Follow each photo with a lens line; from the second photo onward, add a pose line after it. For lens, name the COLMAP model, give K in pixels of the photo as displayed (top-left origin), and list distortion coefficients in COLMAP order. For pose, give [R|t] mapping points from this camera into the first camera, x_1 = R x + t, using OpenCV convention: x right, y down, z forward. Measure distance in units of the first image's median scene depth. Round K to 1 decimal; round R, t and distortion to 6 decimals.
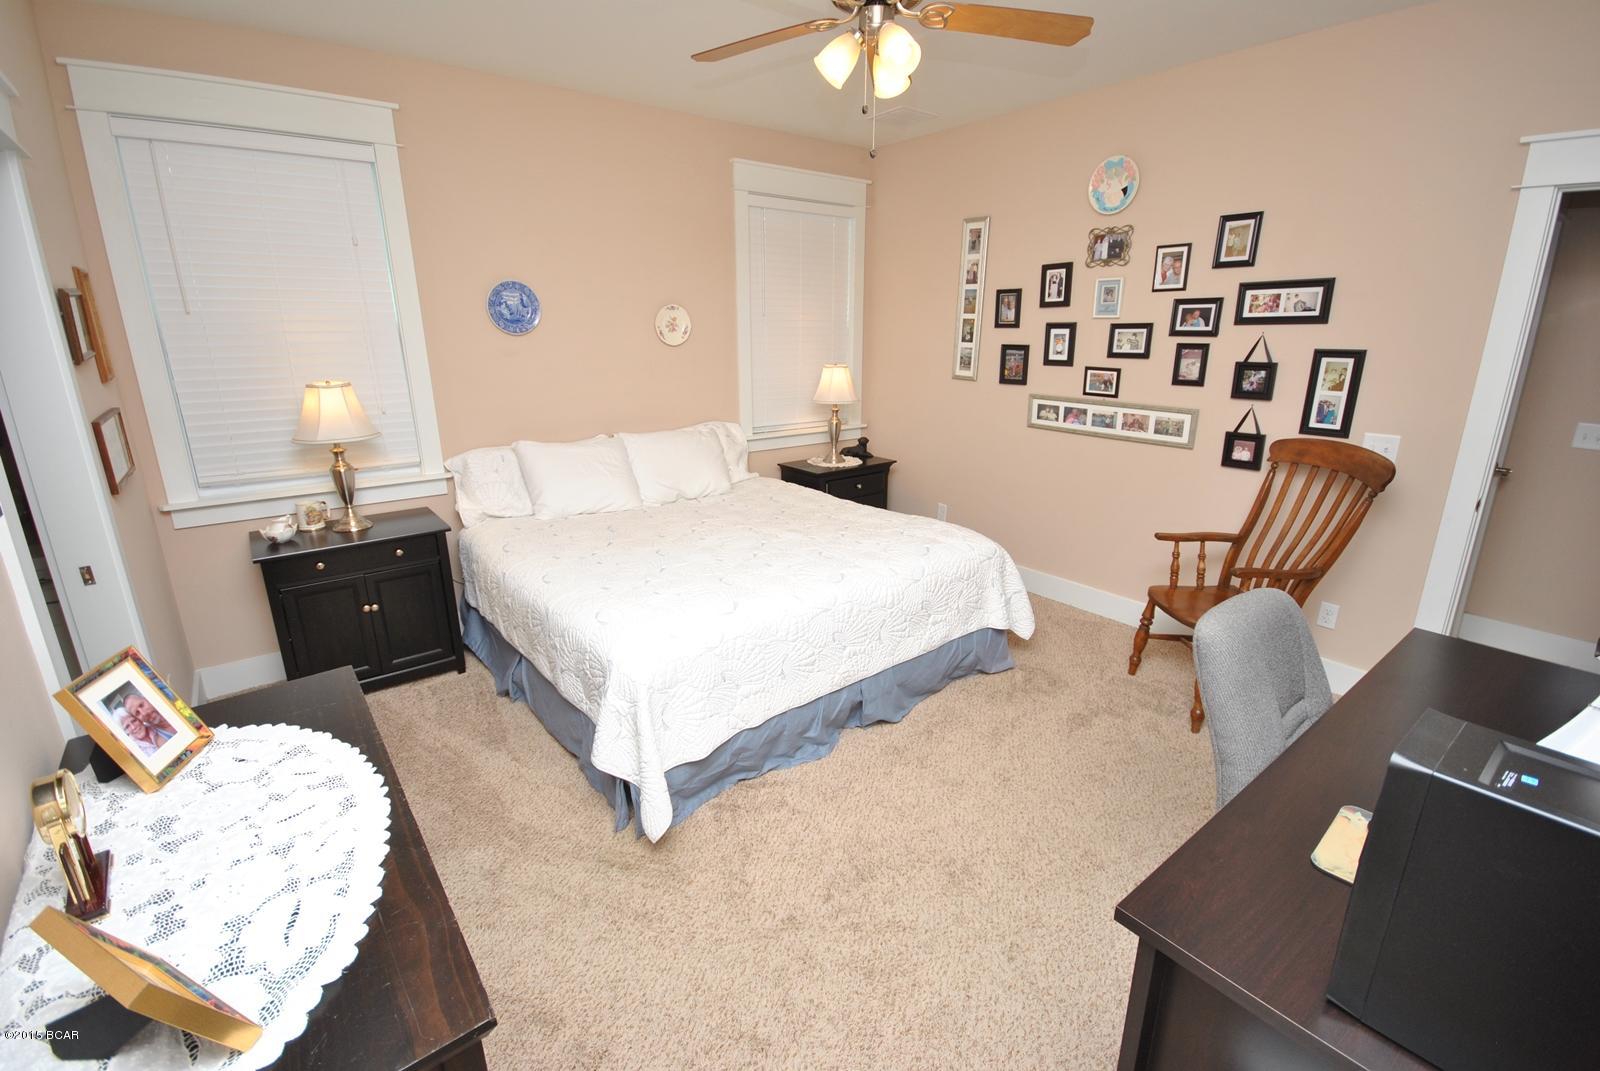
lens RADIAL K [[704.2, 0, 794.9], [0, 704.2, 531.8], [0, 0, 1]] dist [0.017182, -0.014351]
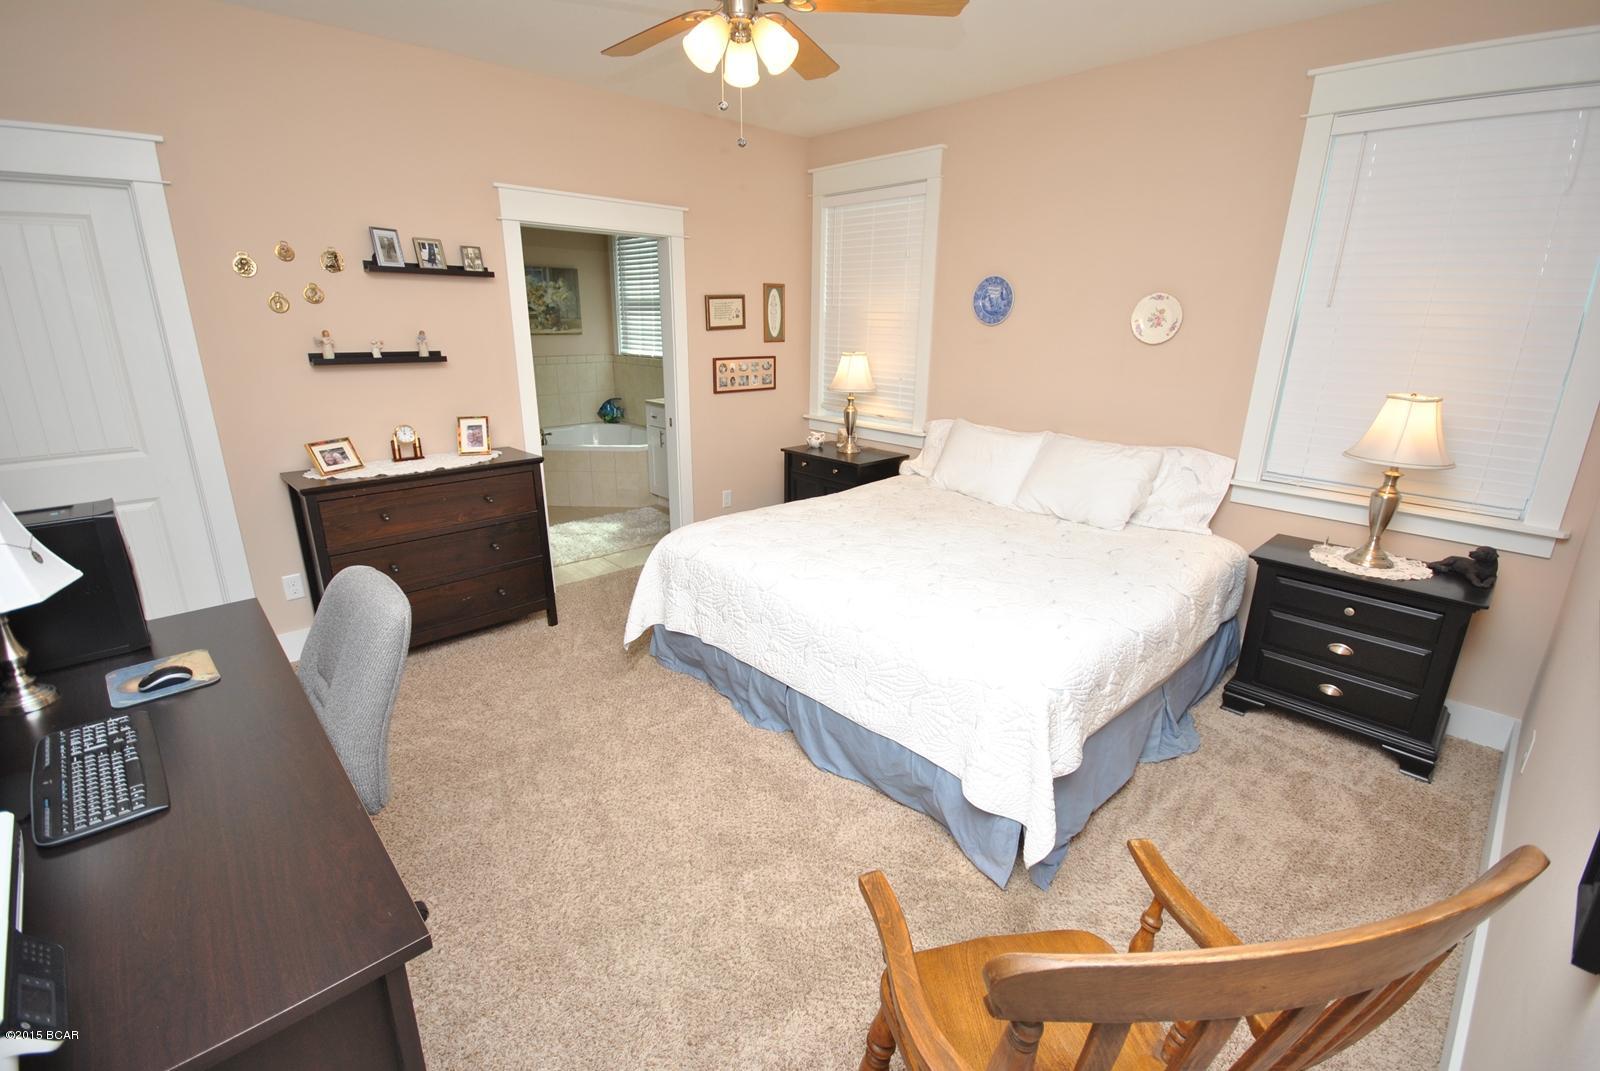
lens RADIAL K [[730.1, 0, 800.0], [0, 730.1, 535.5], [0, 0, 1]] dist [0.020293, 0.000113]
pose [[0.080605, 0.301999, -0.949894, 0.785092], [-0.285495, 0.920062, 0.268288, -0.200014], [0.954984, 0.249565, 0.160381, 0.618031]]
